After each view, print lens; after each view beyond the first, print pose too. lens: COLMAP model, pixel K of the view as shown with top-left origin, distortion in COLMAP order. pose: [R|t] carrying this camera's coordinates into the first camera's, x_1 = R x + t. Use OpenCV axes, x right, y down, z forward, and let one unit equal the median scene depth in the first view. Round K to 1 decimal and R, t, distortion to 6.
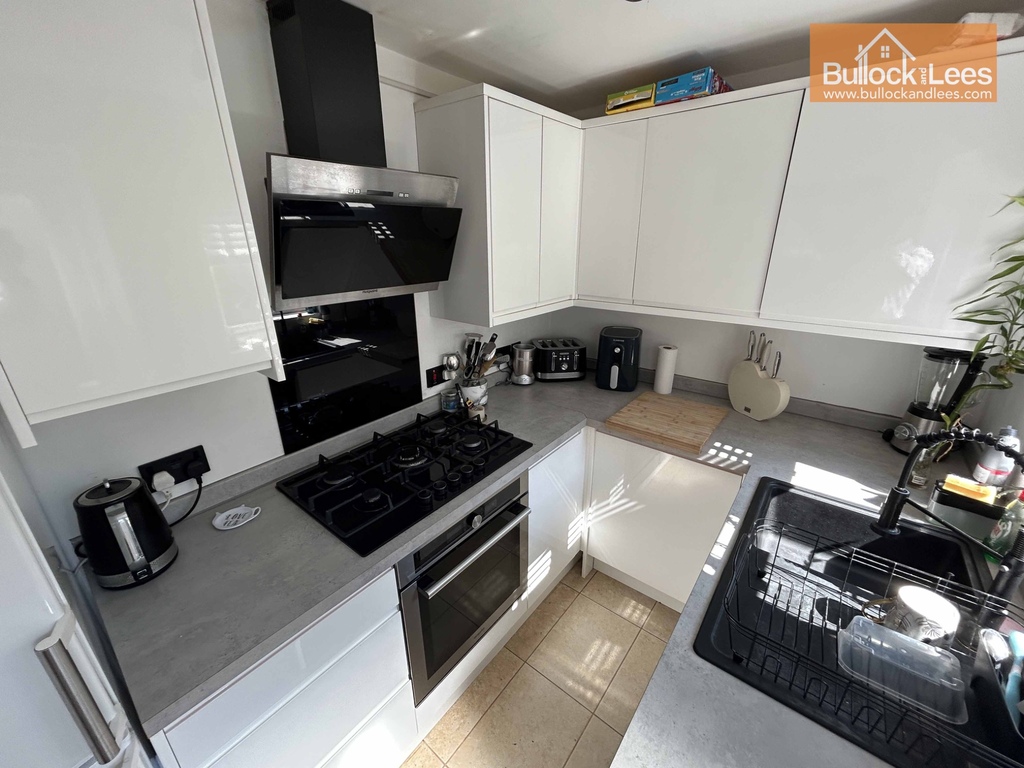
lens RADIAL K [[410.7, 0, 513.2], [0, 410.7, 384.1], [0, 0, 1]] dist [-0.001815, -0.001008]
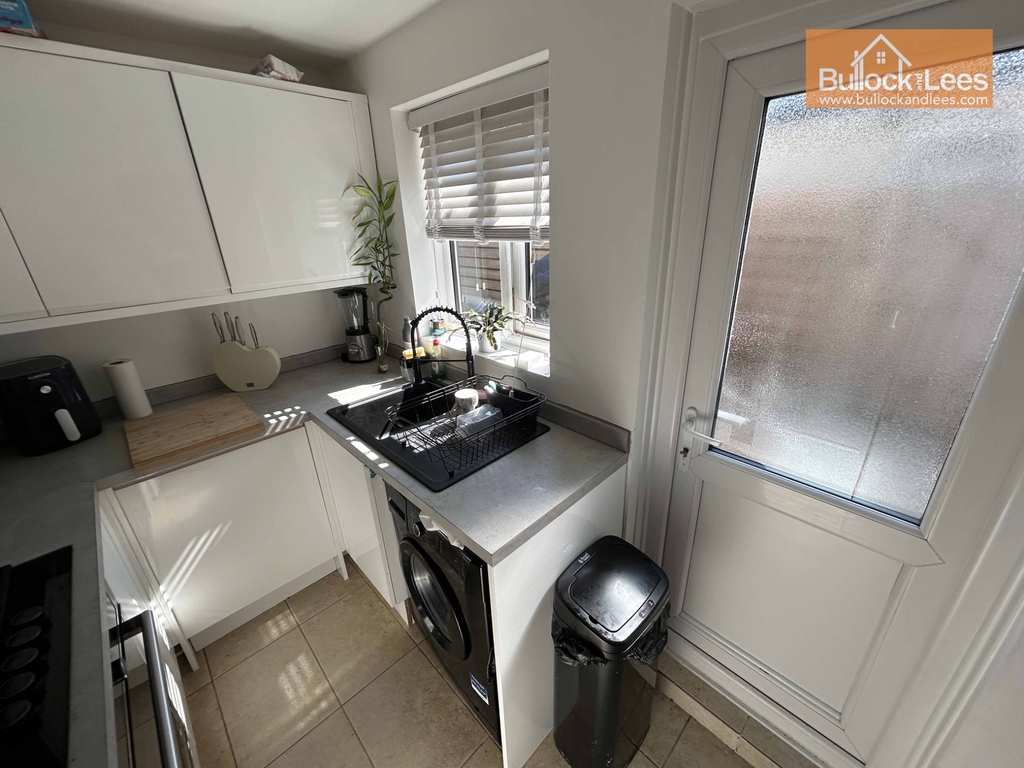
lens RADIAL K [[410.7, 0, 512.6], [0, 410.7, 382.0], [0, 0, 1]] dist [-0.001815, -0.001008]
pose [[0.120645, -0.368759, 0.921662, -0.336757], [0.378484, 0.875400, 0.300706, -0.005752], [-0.917712, 0.312556, 0.245182, 0.138228]]
